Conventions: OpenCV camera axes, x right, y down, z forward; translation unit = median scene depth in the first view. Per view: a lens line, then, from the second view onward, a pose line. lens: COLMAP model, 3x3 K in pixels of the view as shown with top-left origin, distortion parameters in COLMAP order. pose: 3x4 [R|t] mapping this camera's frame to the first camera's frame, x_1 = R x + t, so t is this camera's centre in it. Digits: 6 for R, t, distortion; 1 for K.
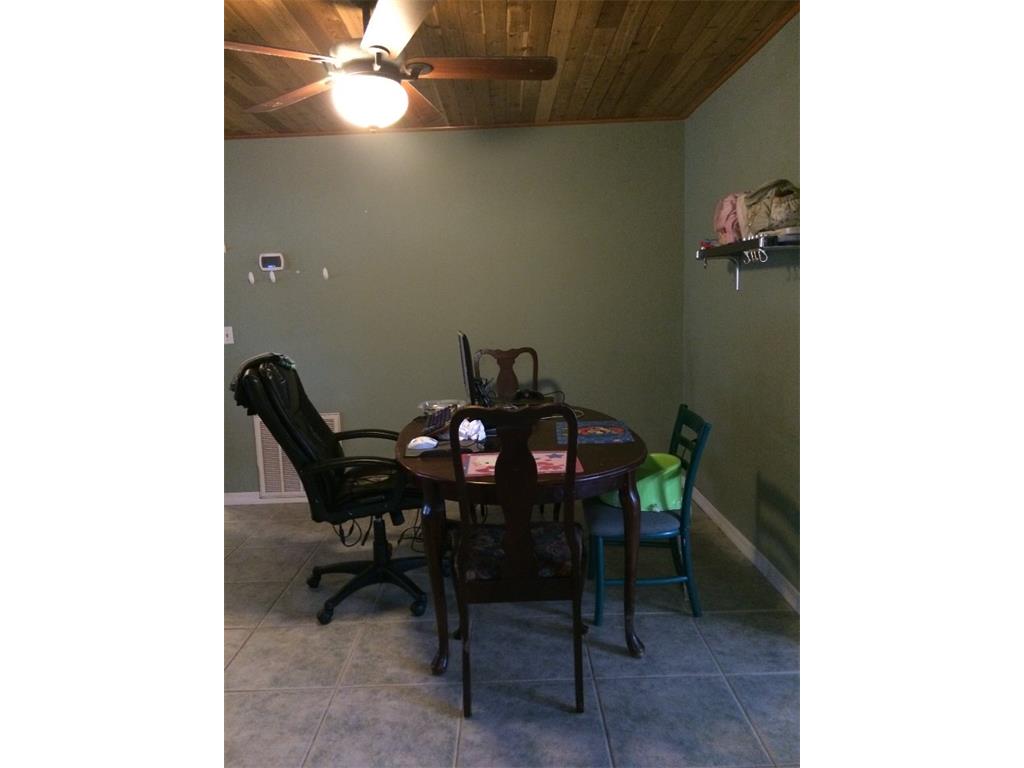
lens RADIAL K [[674.2, 0, 507.9], [0, 674.2, 378.5], [0, 0, 1]] dist [0.000689, -0.000439]
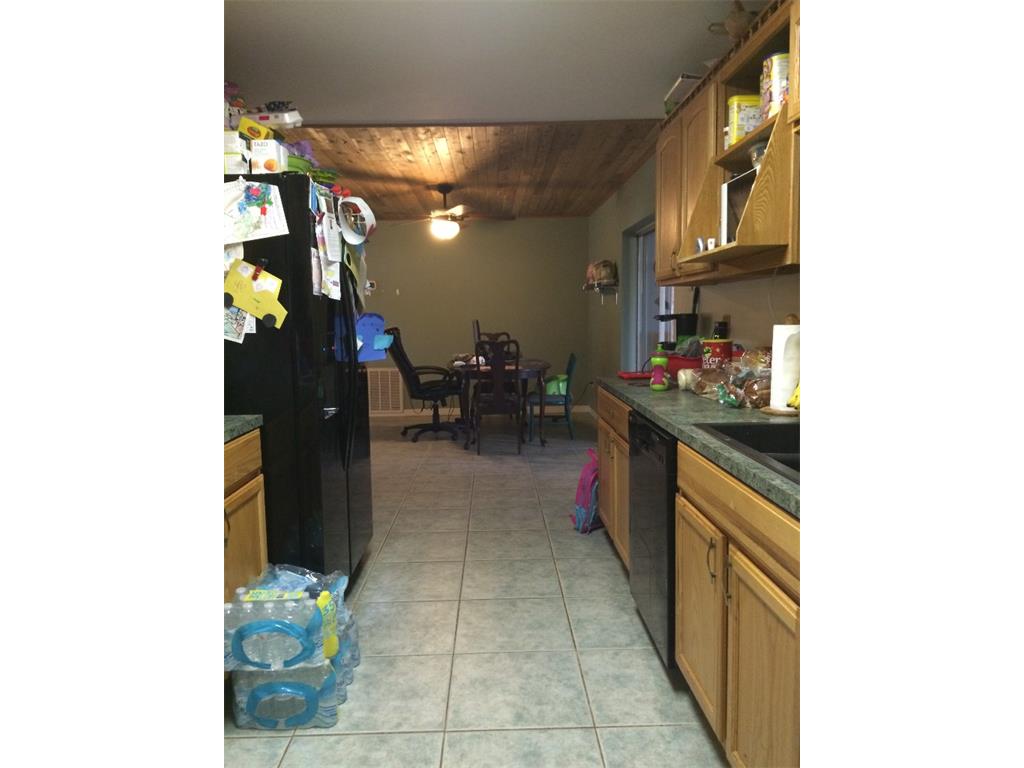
lens RADIAL K [[674.2, 0, 513.0], [0, 674.2, 387.7], [0, 0, 1]] dist [0.000689, -0.000439]
pose [[0.999583, 0.018128, 0.022473, 0.014660], [-0.017461, 0.999410, -0.029564, 0.234132], [-0.022996, 0.029160, 0.999310, -1.332521]]
